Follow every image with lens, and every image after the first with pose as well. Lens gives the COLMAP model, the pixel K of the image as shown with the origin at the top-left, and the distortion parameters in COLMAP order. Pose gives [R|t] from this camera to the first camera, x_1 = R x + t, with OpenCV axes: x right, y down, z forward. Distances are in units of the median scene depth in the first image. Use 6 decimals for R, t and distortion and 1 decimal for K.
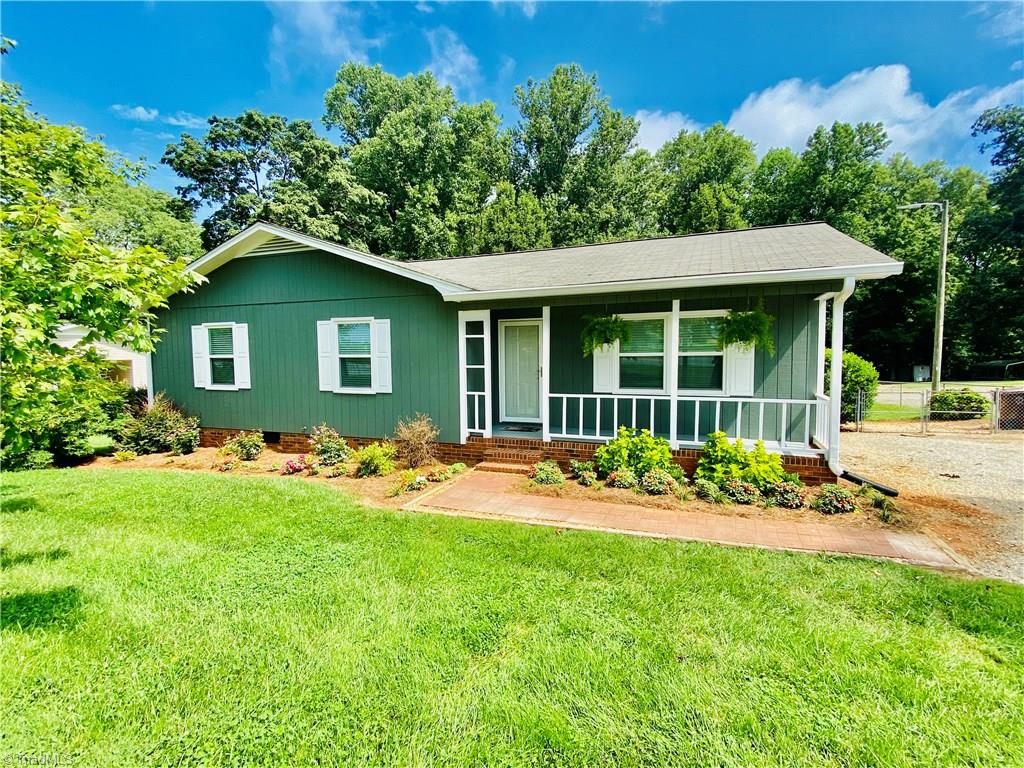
lens RADIAL K [[489.6, 0, 552.7], [0, 489.6, 401.2], [0, 0, 1]] dist [0.024272, -0.021830]
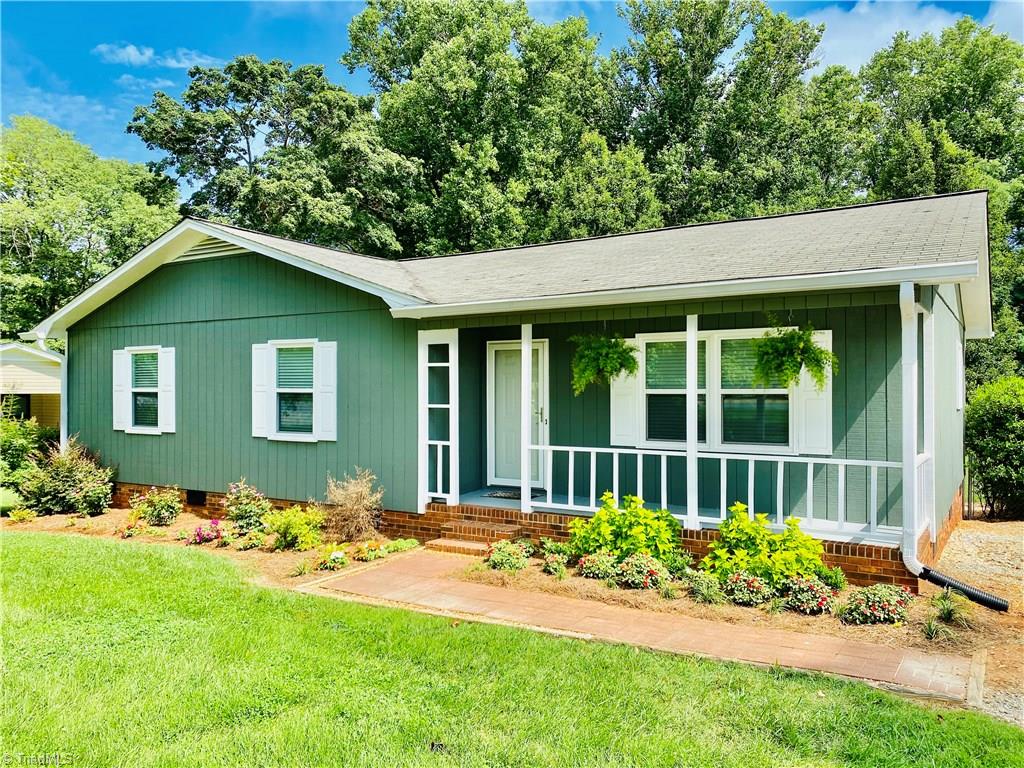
lens RADIAL K [[780.2, 0, 565.6], [0, 780.2, 414.4], [0, 0, 1]] dist [-0.002771, 0.022093]
pose [[0.985452, 0.012543, -0.169490, 0.197995], [-0.023405, 0.997787, -0.062238, 0.007803], [0.168334, 0.065300, 0.983565, -0.090830]]
